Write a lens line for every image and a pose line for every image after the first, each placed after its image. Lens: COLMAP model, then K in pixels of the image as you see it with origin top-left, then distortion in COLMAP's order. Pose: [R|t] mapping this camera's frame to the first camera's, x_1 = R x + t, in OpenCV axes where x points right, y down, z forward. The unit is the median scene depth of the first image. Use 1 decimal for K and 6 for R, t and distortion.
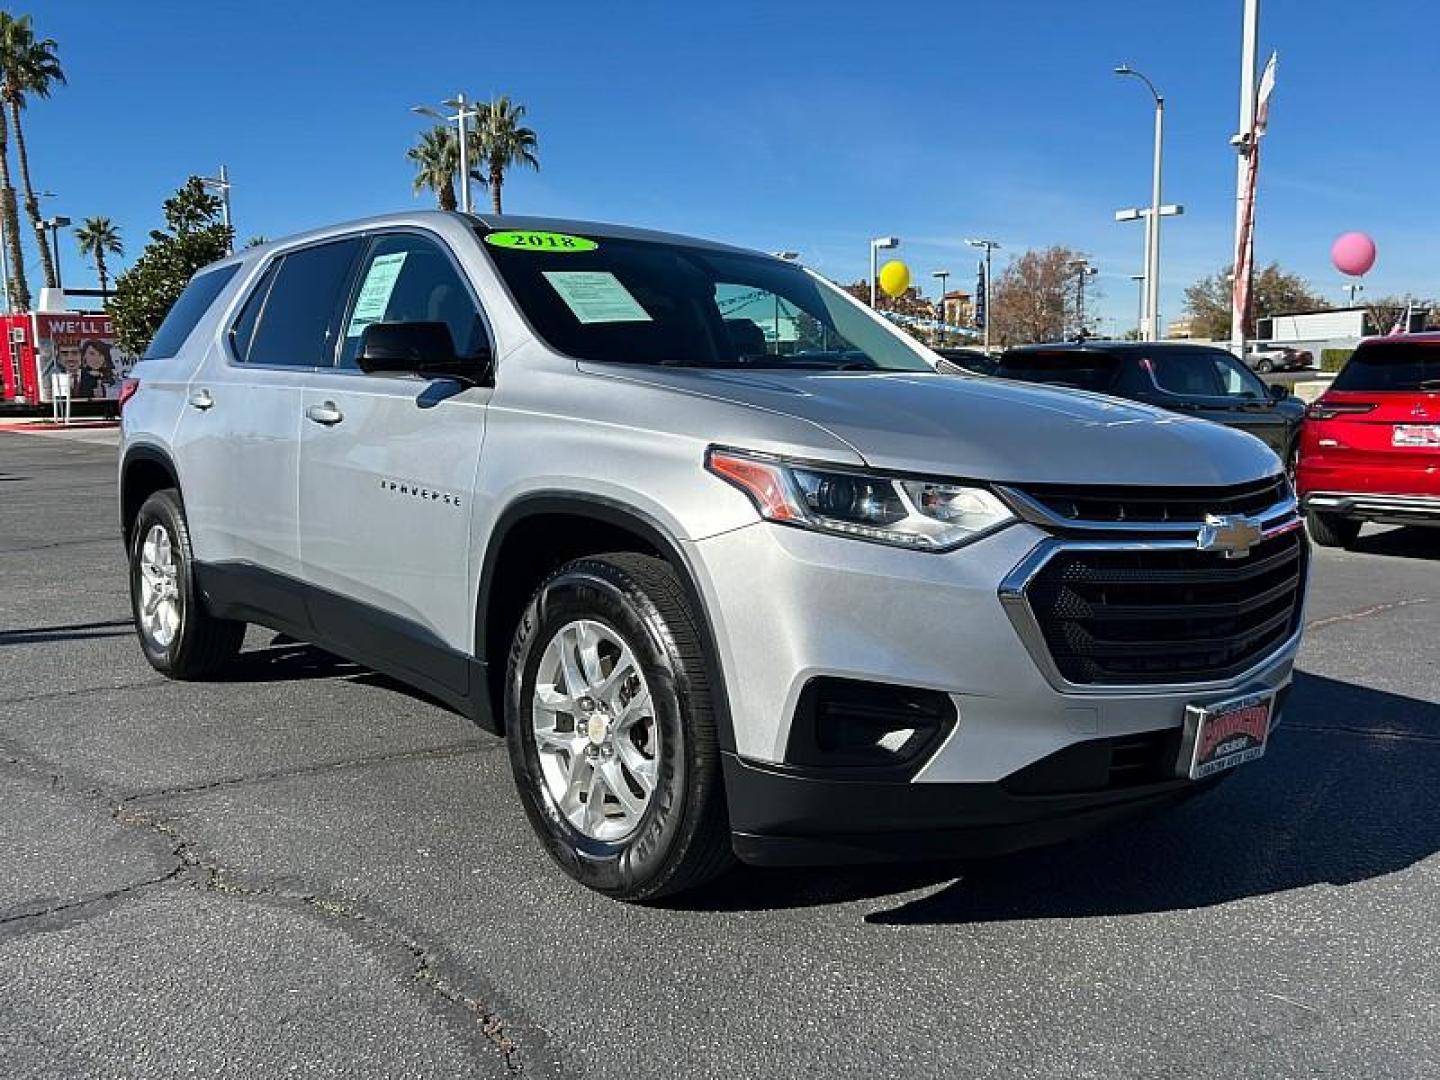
lens RADIAL K [[1240.2, 0, 712.2], [0, 1240.2, 536.4], [0, 0, 1]] dist [0.028082, -0.005248]
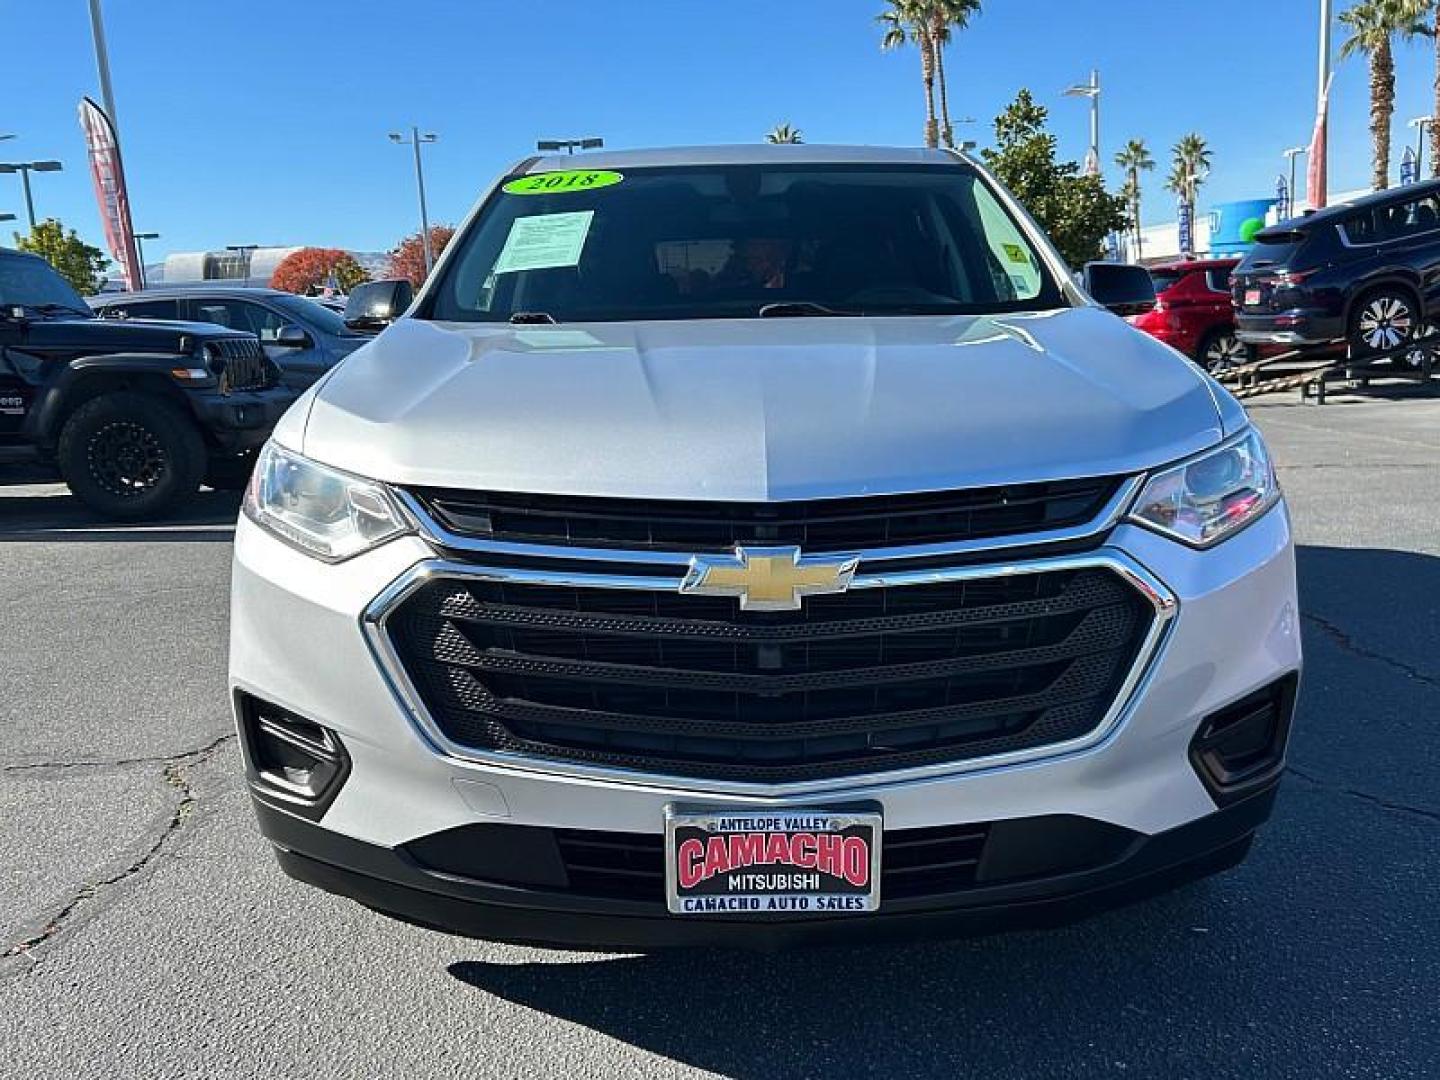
lens RADIAL K [[1240.2, 0, 712.2], [0, 1240.2, 536.4], [0, 0, 1]] dist [0.028082, -0.005248]
pose [[0.765132, 0.087615, -0.637884, 0.593050], [-0.038777, 0.995171, 0.090177, -0.059246], [0.642704, -0.044262, 0.764835, 0.340079]]
